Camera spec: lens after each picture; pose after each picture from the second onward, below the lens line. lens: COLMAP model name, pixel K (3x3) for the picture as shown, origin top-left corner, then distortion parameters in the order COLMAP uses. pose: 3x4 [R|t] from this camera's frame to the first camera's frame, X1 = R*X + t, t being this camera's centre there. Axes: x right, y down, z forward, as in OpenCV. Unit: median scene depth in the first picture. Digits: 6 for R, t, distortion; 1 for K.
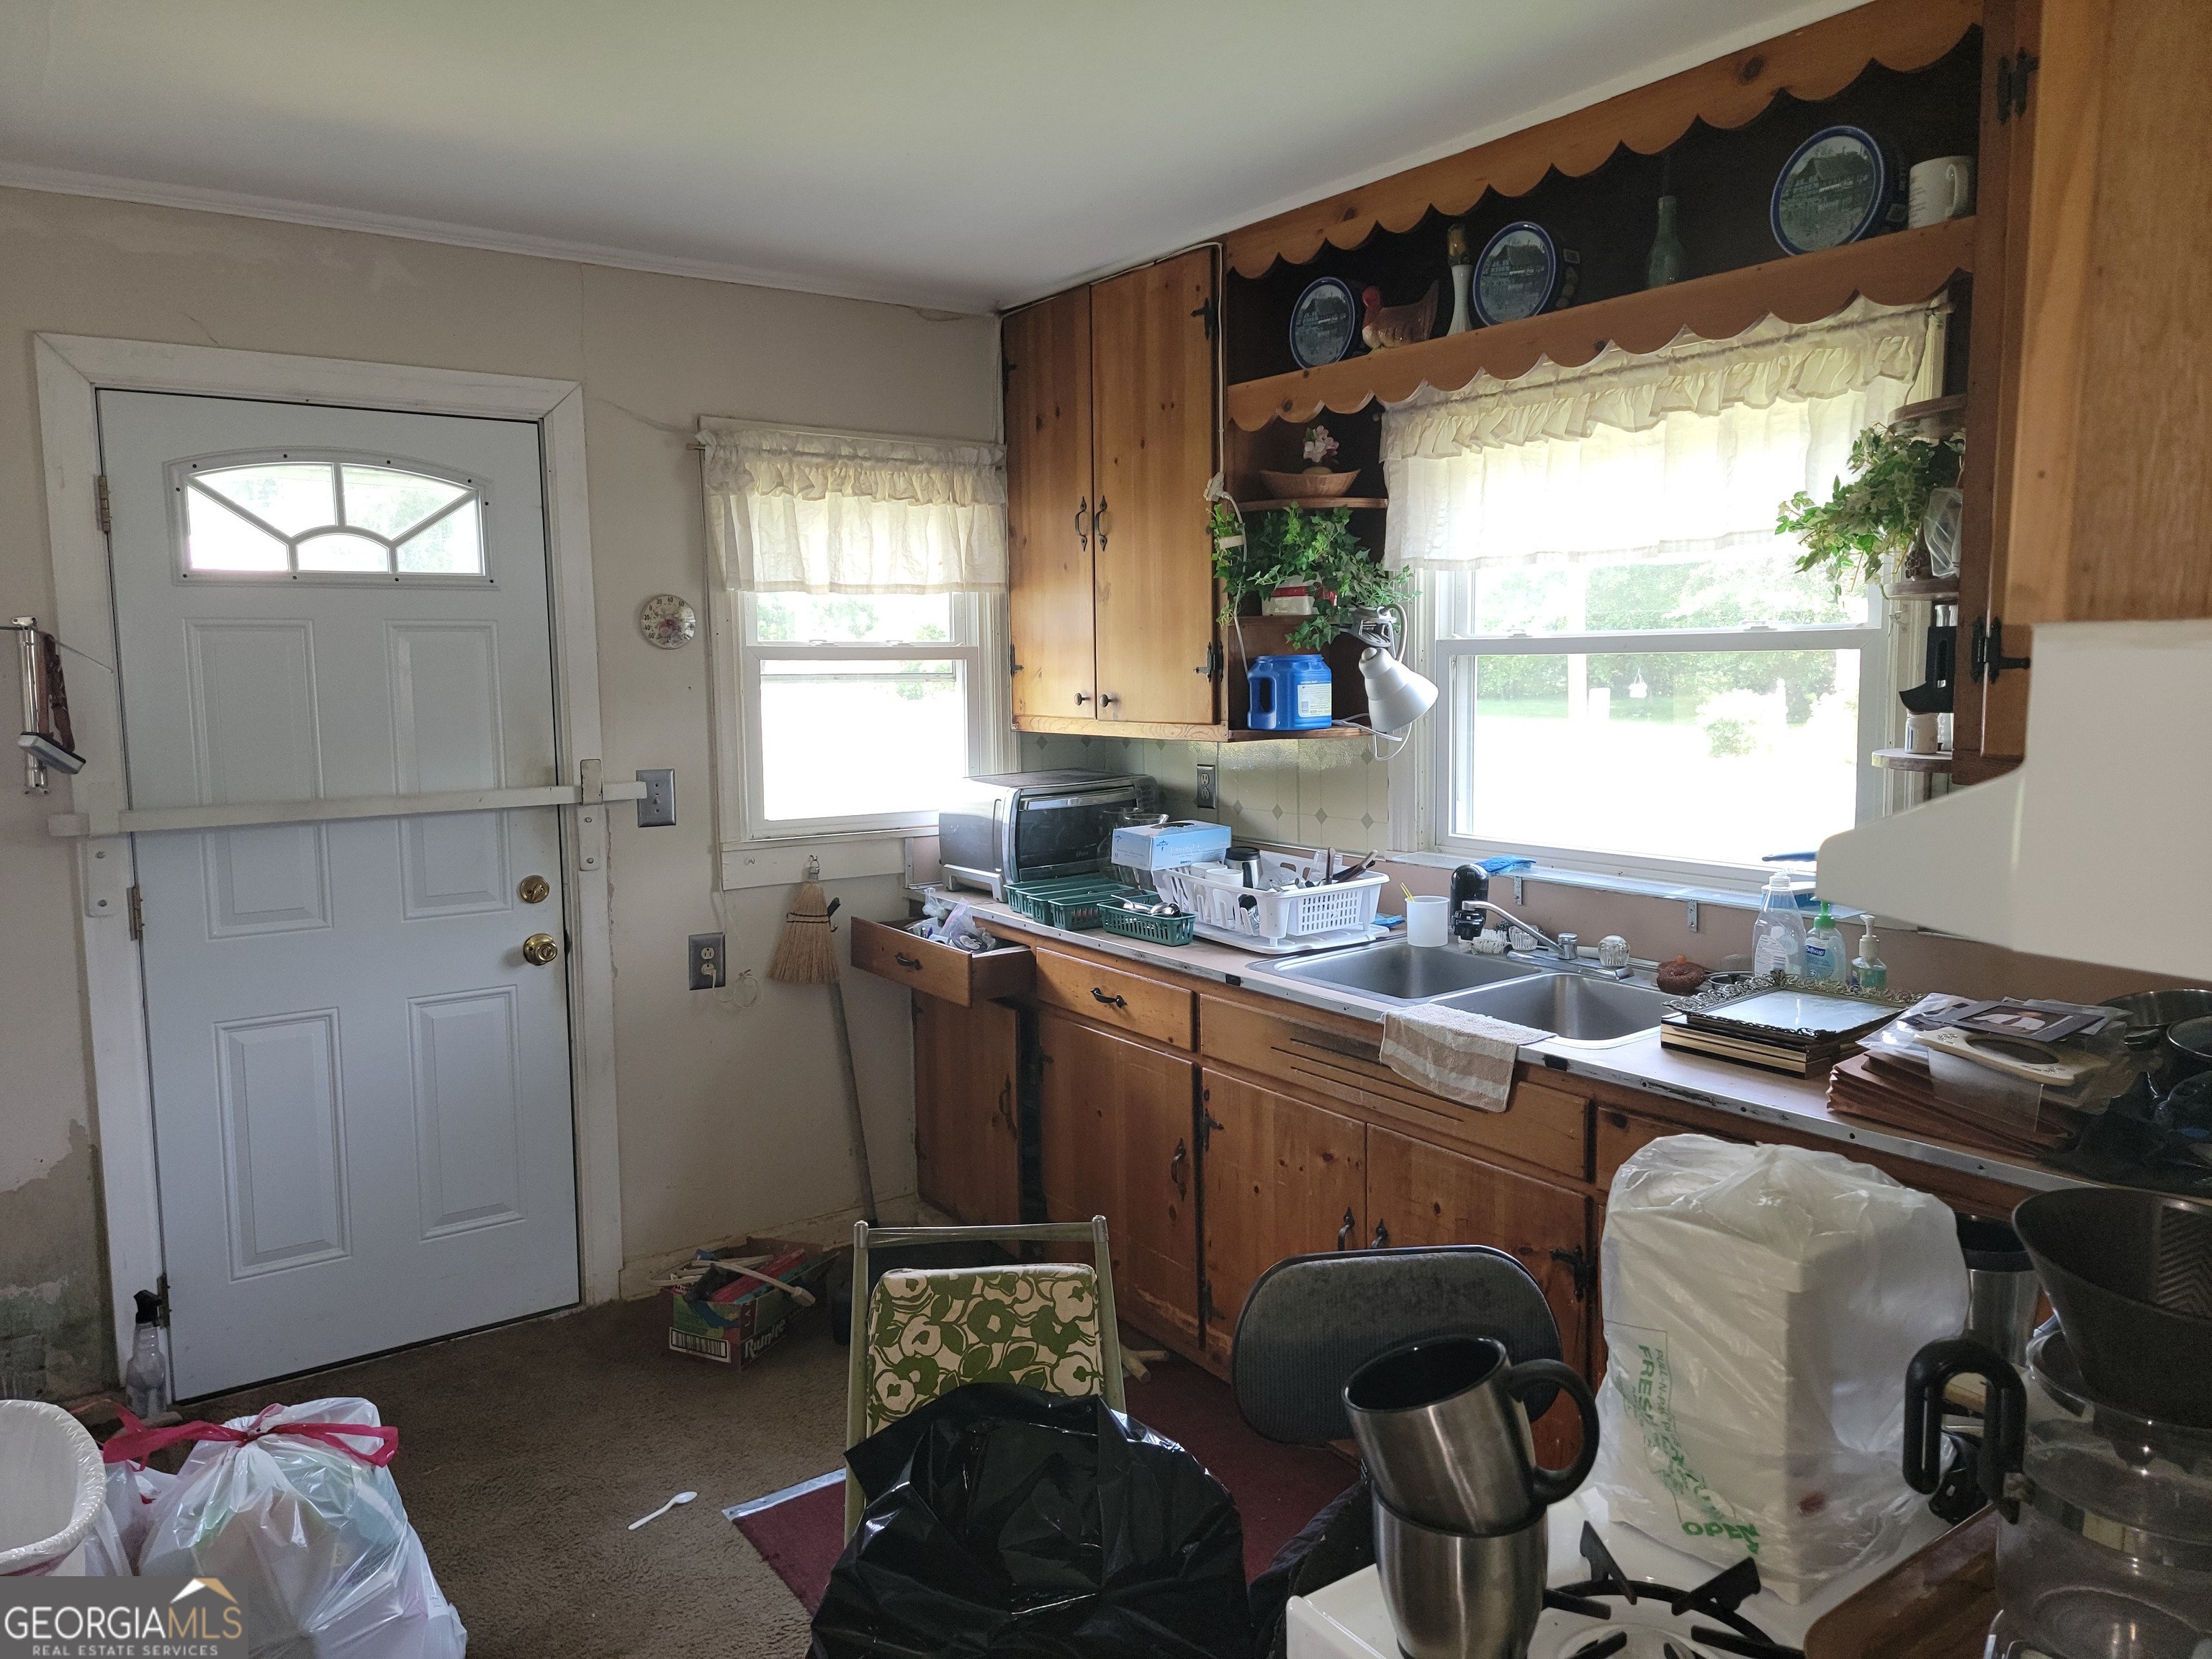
lens RADIAL K [[1538.2, 0, 1107.4], [0, 1538.2, 820.8], [0, 0, 1]] dist [0.037697, -0.009041]
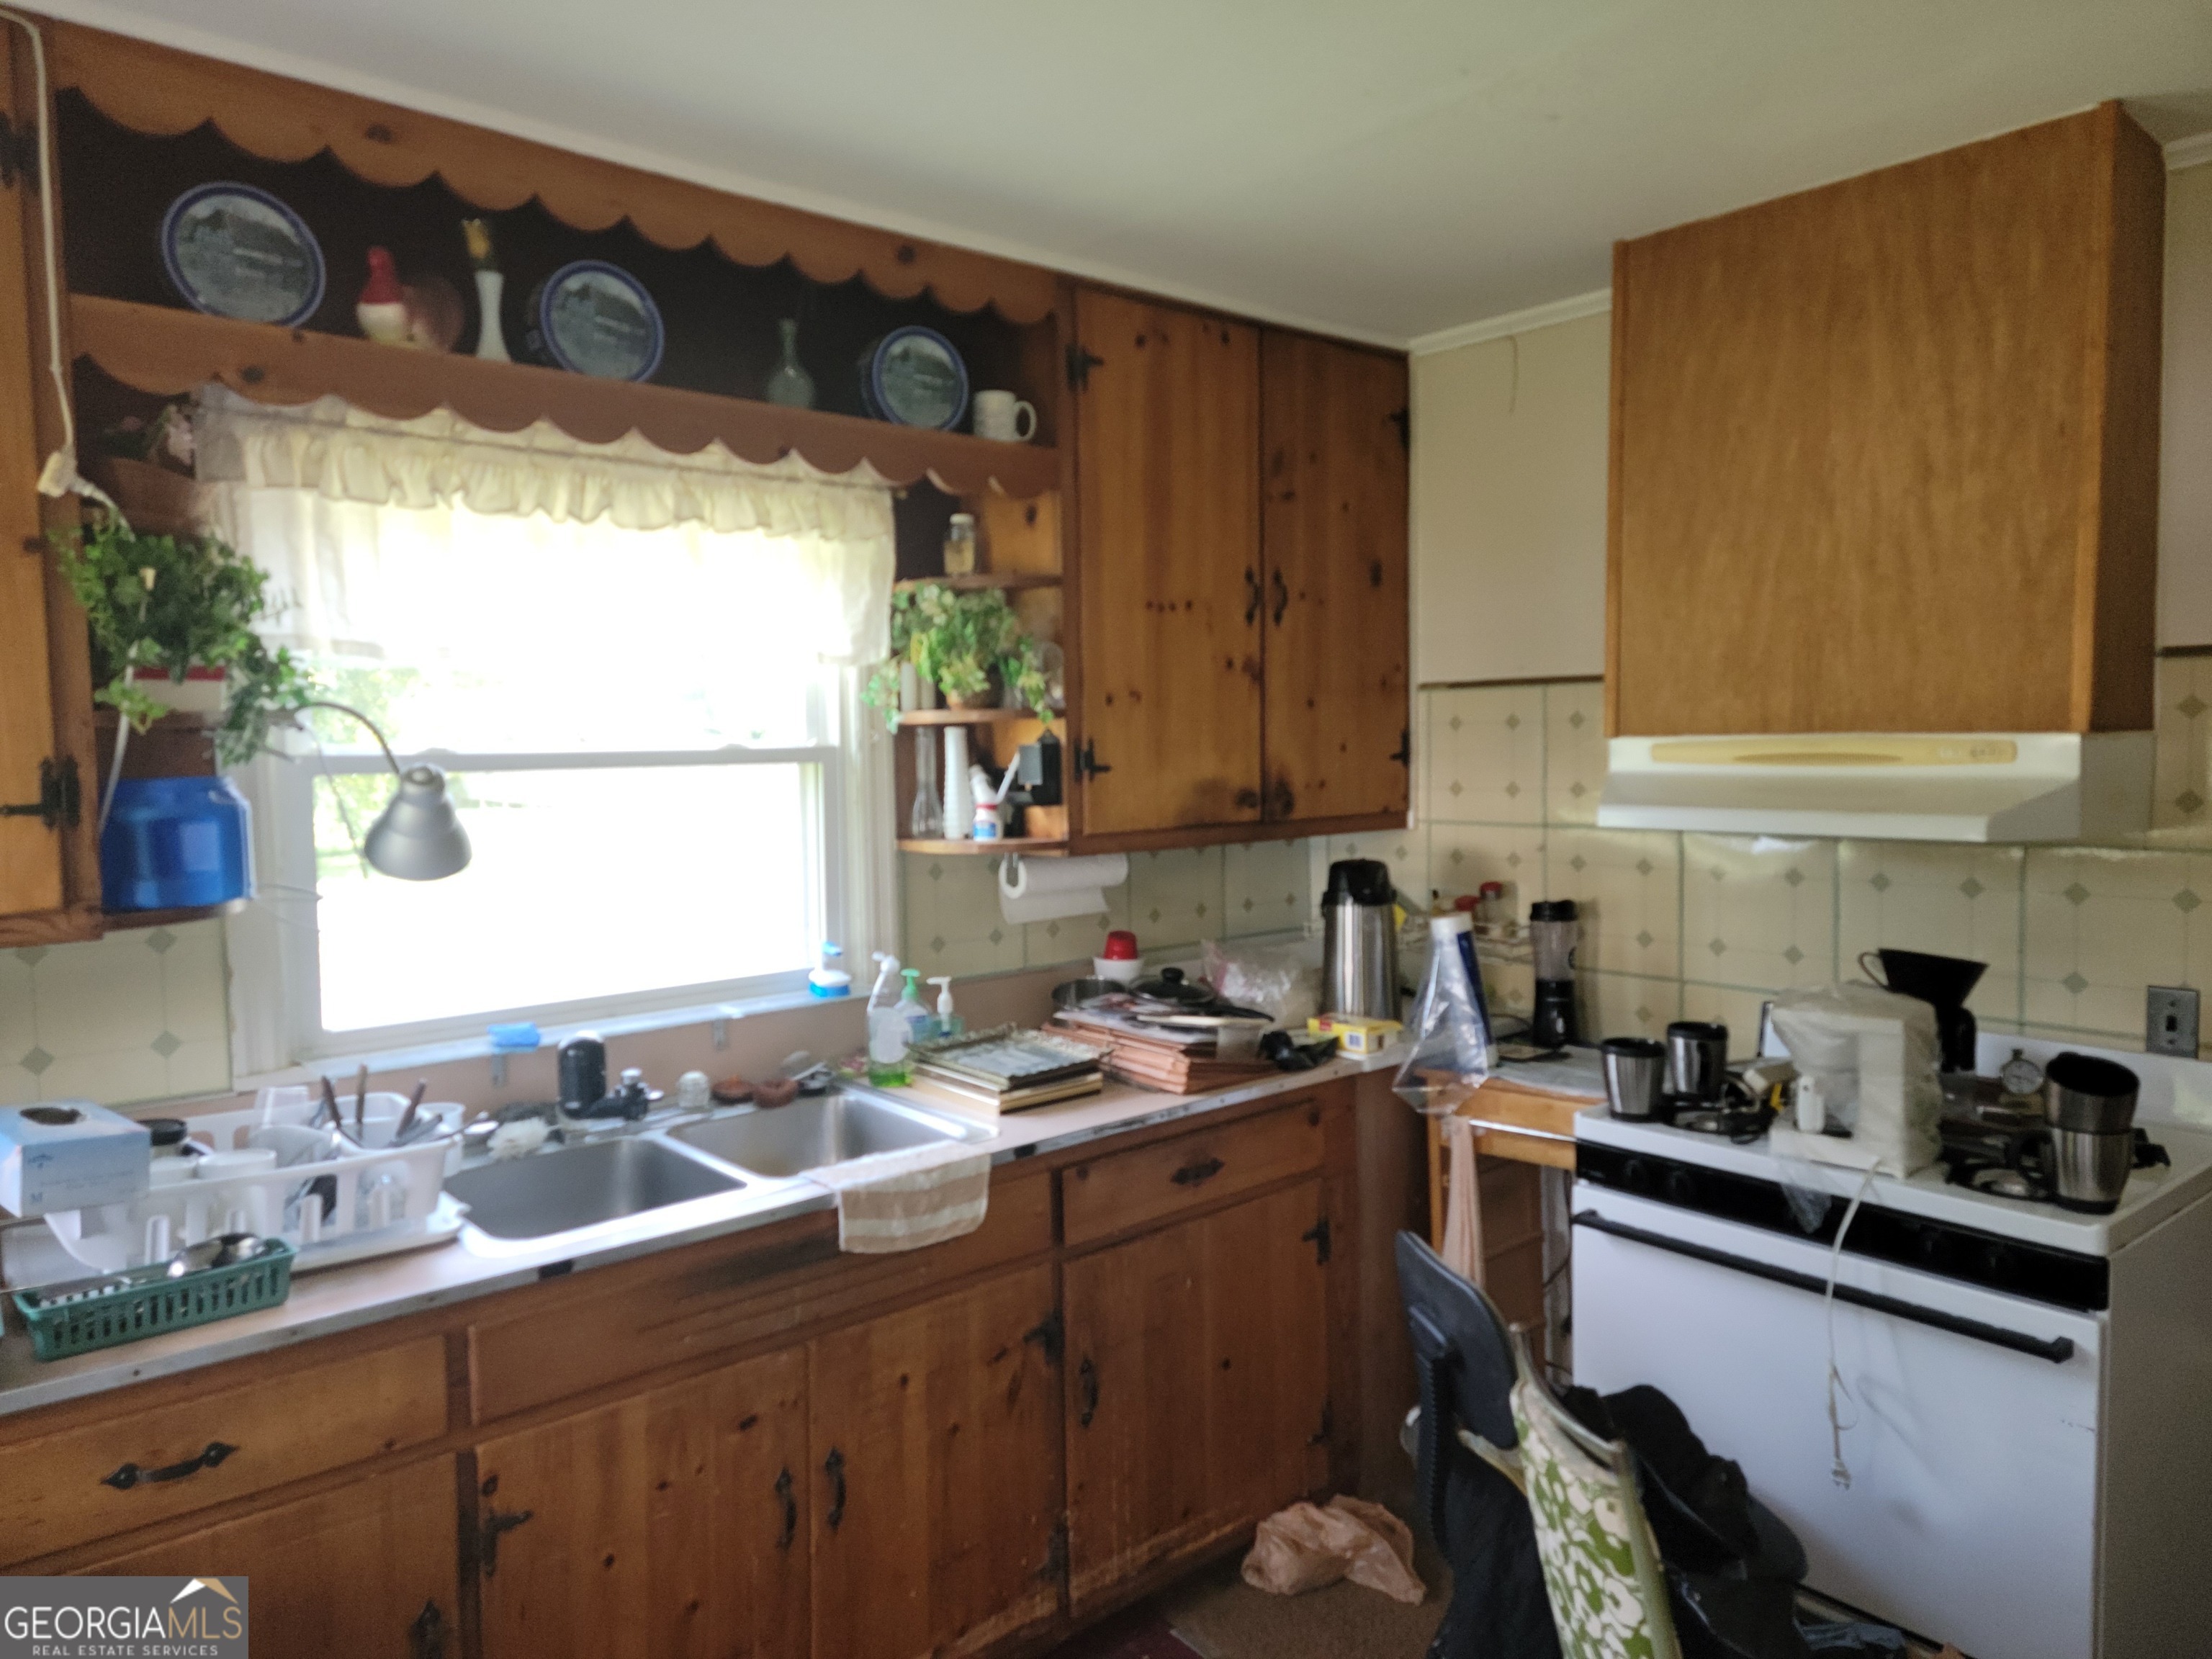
lens RADIAL K [[1538.2, 0, 1108.3], [0, 1538.2, 833.9], [0, 0, 1]] dist [0.037697, -0.009041]
pose [[-0.114981, -0.039048, 0.992600, -0.644521], [0.130521, 0.989970, 0.054063, -0.090796], [-0.984756, 0.135771, -0.108732, 0.895761]]
